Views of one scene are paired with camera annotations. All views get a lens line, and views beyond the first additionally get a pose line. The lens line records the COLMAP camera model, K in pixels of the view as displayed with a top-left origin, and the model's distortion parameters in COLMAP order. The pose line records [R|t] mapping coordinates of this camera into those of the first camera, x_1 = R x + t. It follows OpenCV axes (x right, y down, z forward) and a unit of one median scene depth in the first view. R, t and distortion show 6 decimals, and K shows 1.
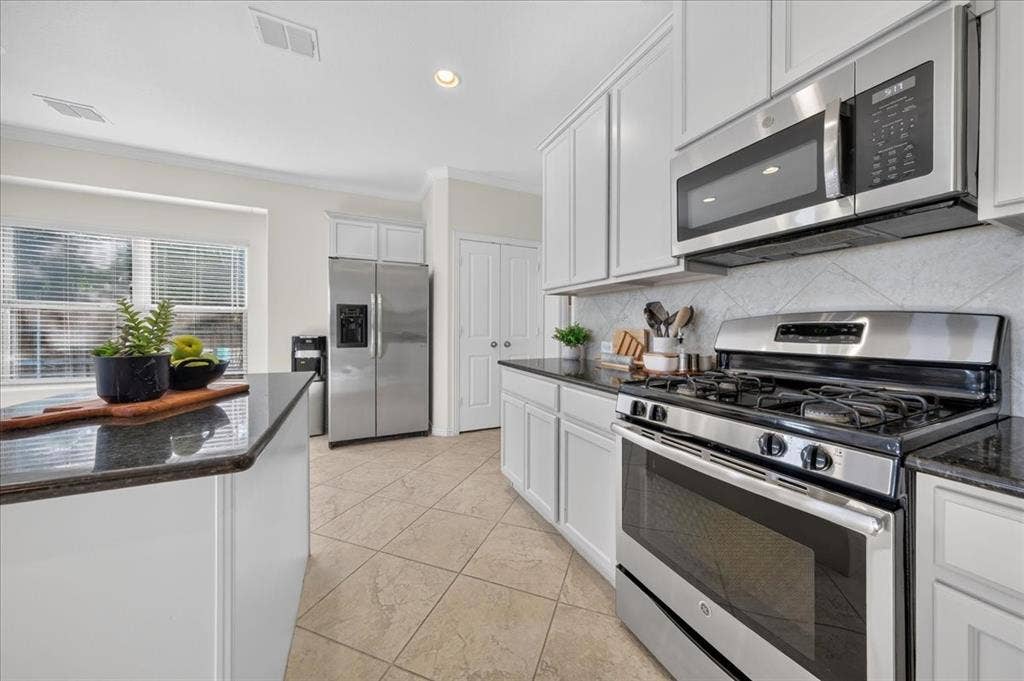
lens RADIAL K [[349.9, 0, 517.1], [0, 349.9, 329.8], [0, 0, 1]] dist [-0.001619, 0.000053]
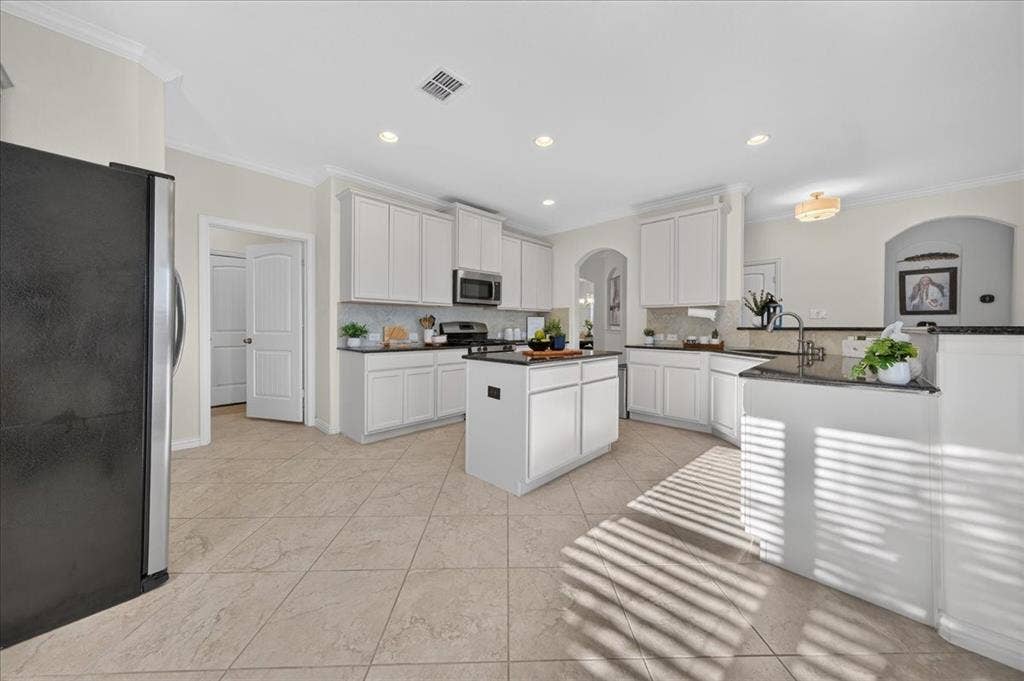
lens RADIAL K [[349.9, 0, 513.4], [0, 349.9, 330.2], [0, 0, 1]] dist [-0.001619, 0.000053]
pose [[-0.351242, -0.013438, 0.936188, -2.698283], [0.000819, 0.999892, 0.014660, -0.013979], [-0.936284, 0.005916, -0.351193, 1.717128]]
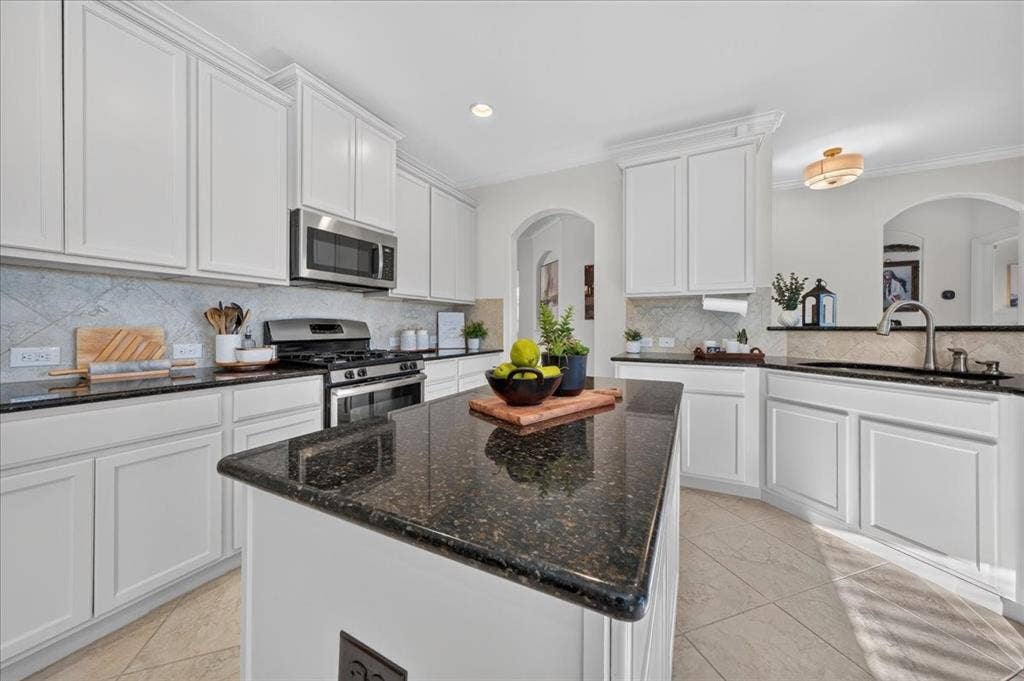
lens RADIAL K [[349.9, 0, 511.5], [0, 349.9, 323.8], [0, 0, 1]] dist [-0.001619, 0.000053]
pose [[-0.606796, 0.006036, 0.794835, -1.302213], [0.004022, 0.999982, -0.004523, -0.007162], [-0.794848, 0.000452, -0.606809, 1.265594]]
